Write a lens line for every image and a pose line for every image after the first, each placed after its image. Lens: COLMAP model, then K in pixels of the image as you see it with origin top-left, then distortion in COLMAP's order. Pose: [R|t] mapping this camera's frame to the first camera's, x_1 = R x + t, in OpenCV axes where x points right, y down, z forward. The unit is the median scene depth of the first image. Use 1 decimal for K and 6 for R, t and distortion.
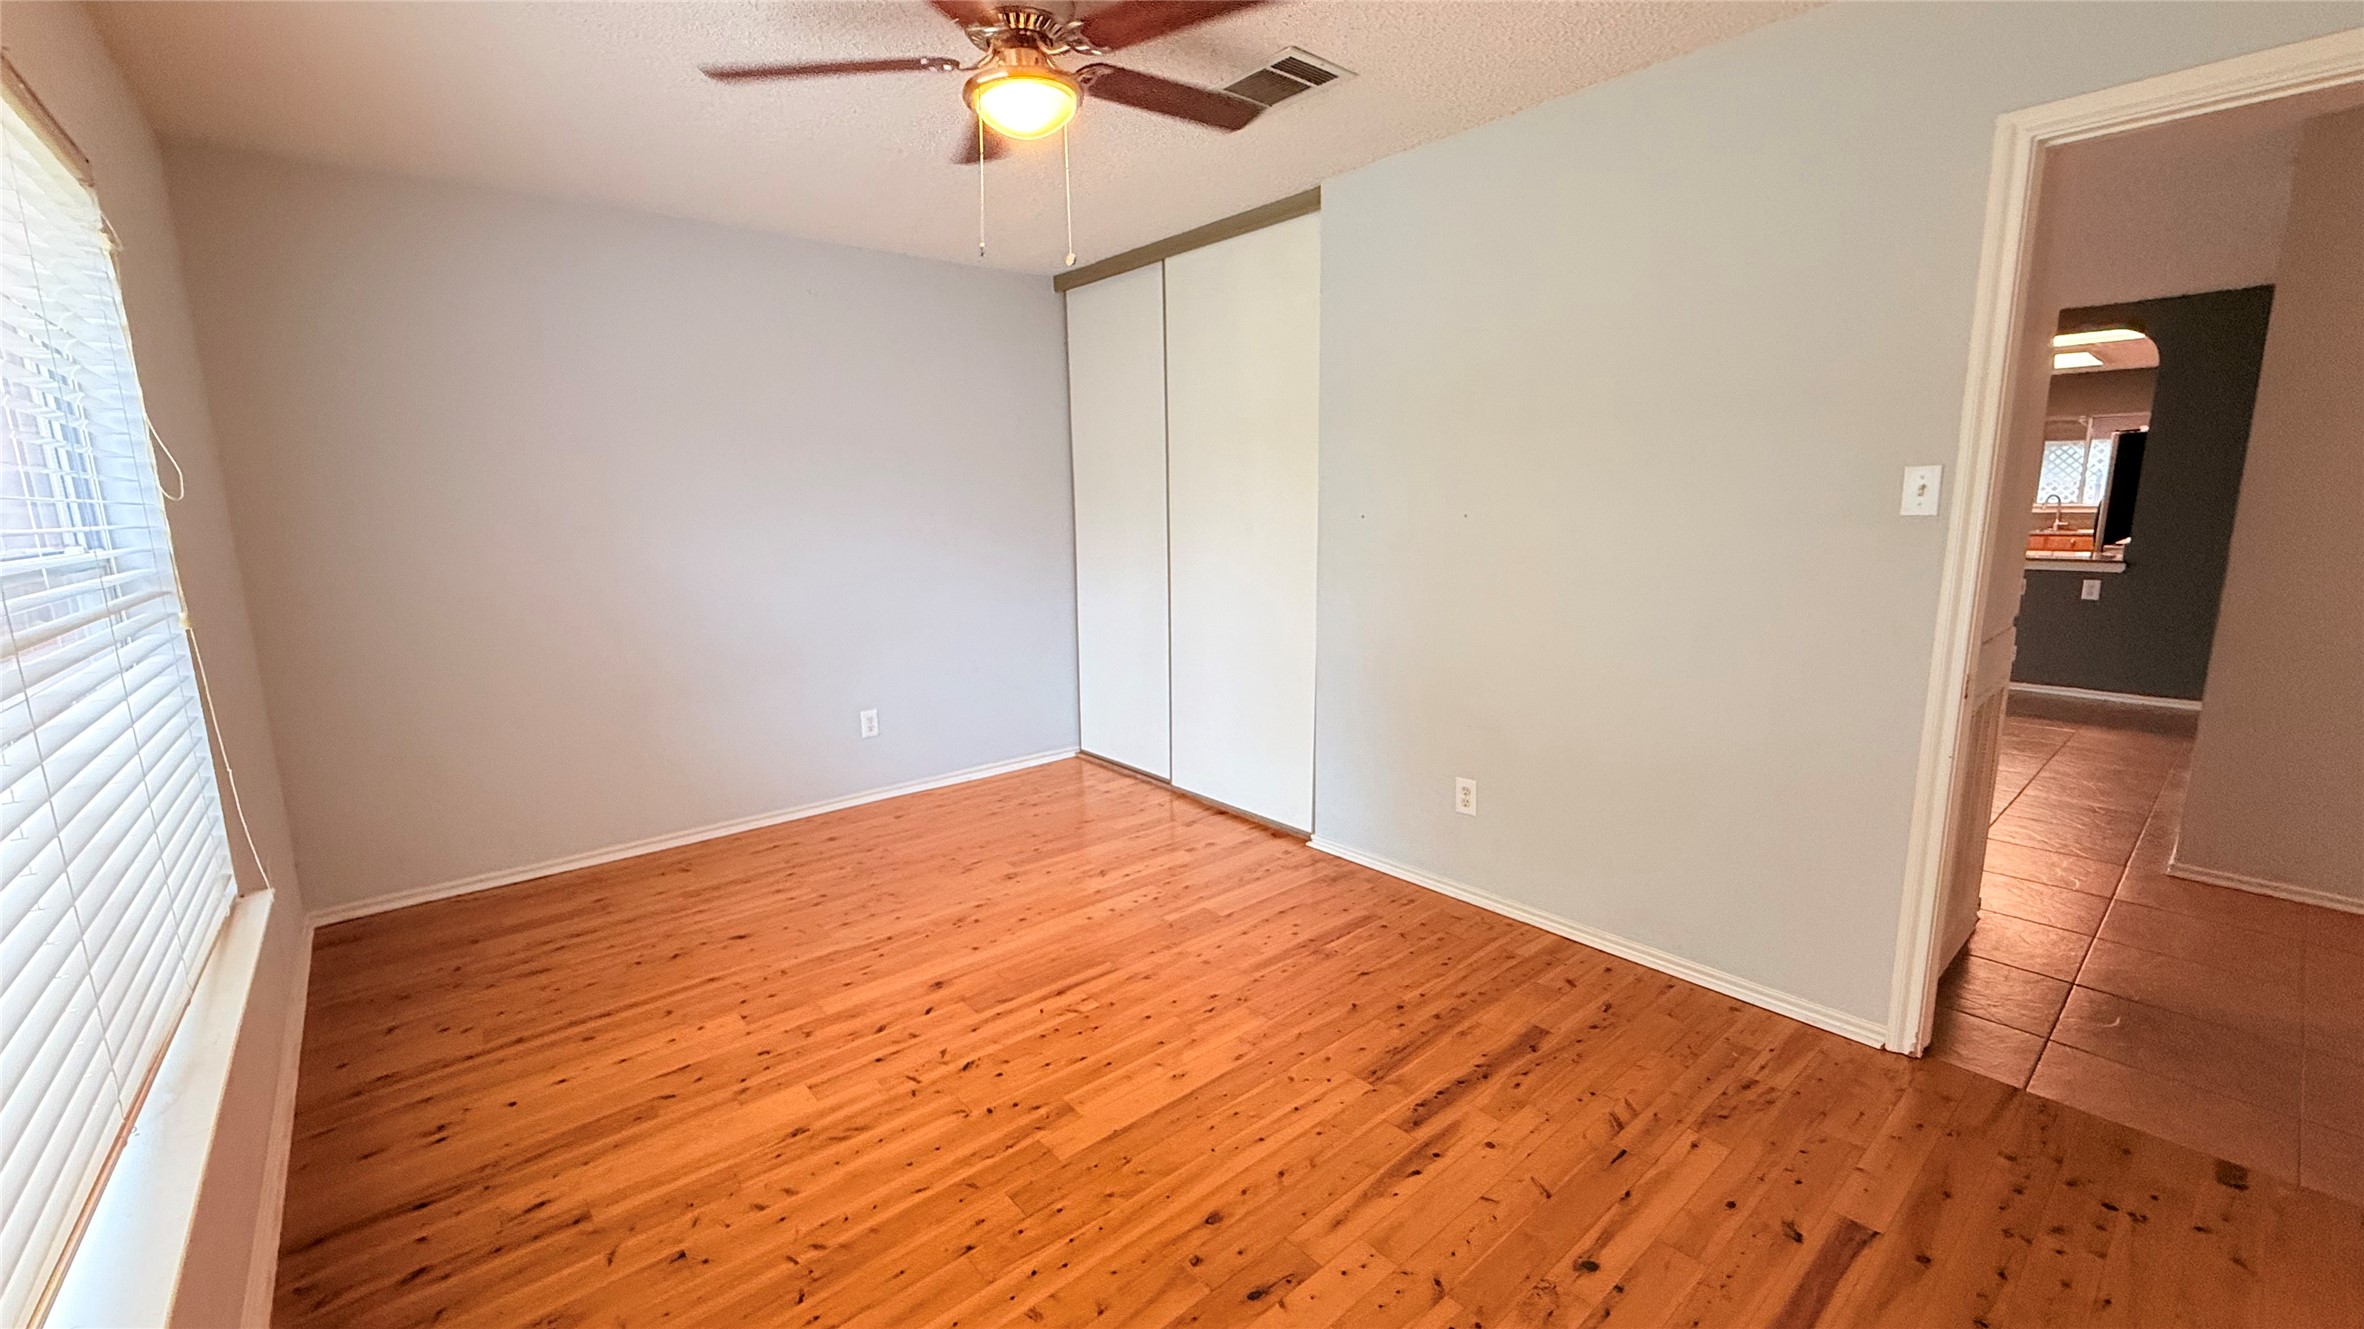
lens RADIAL K [[951.1, 0, 1162.3], [0, 951.1, 650.5], [0, 0, 1]] dist [0.002103, 0.000533]
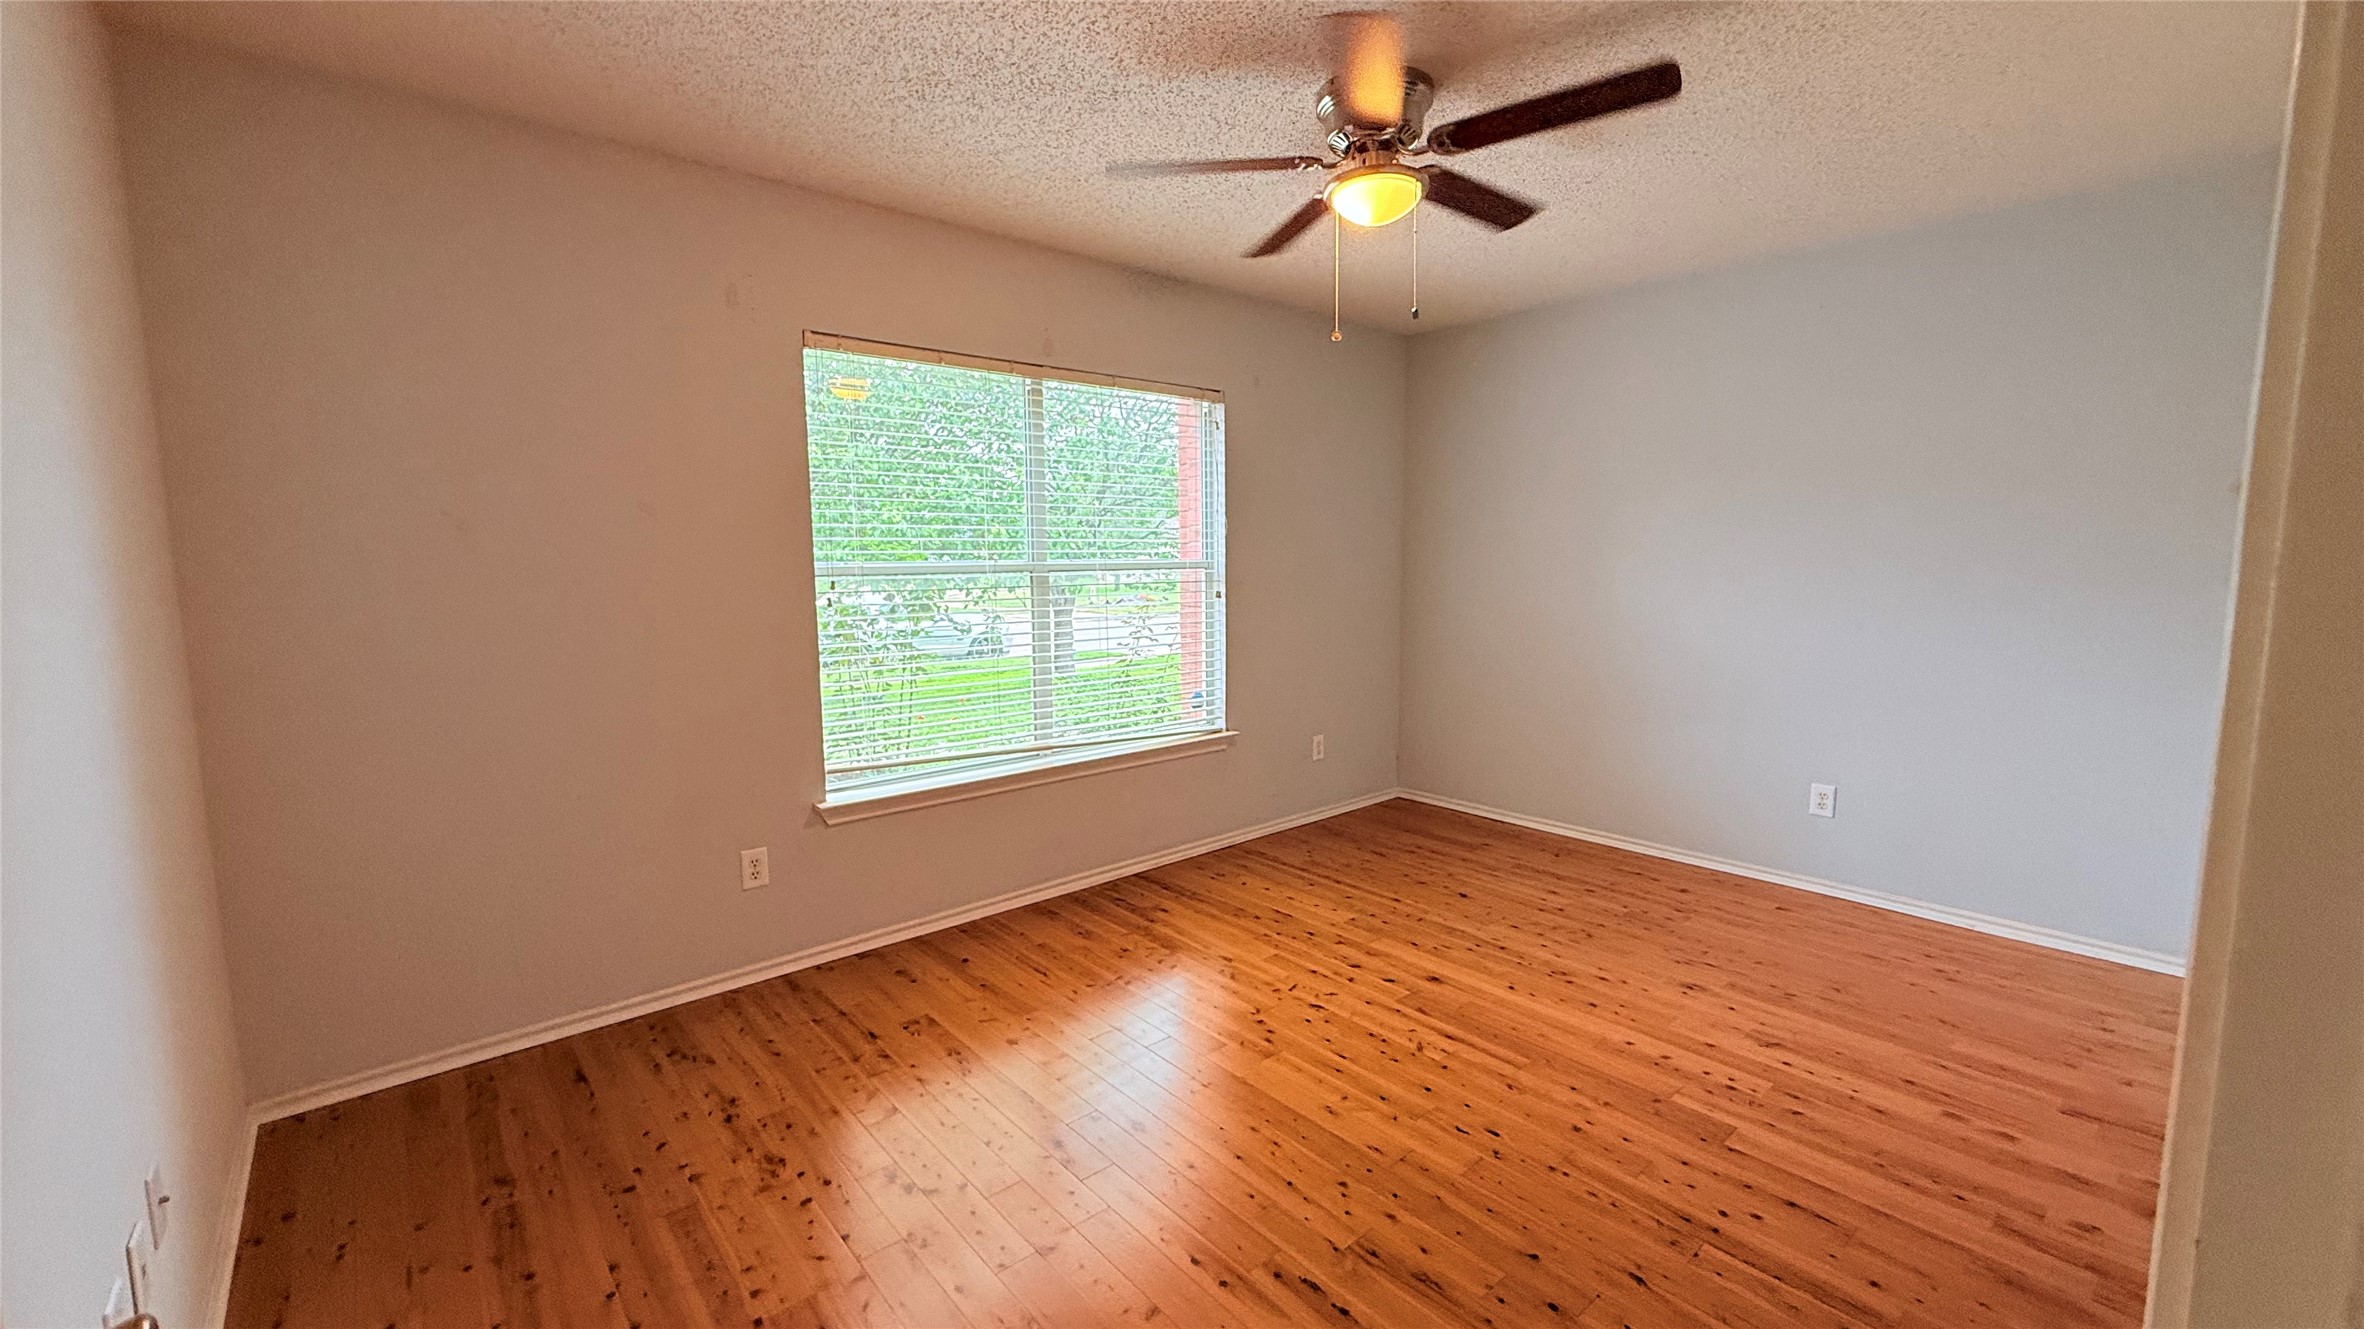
lens RADIAL K [[951.1, 0, 1182.6], [0, 951.1, 666.9], [0, 0, 1]] dist [0.002103, 0.000533]
pose [[0.009477, 0.134561, -0.990860, 0.697187], [-0.151693, 0.979630, 0.131585, -0.087577], [0.988382, 0.149059, 0.029696, 0.549984]]
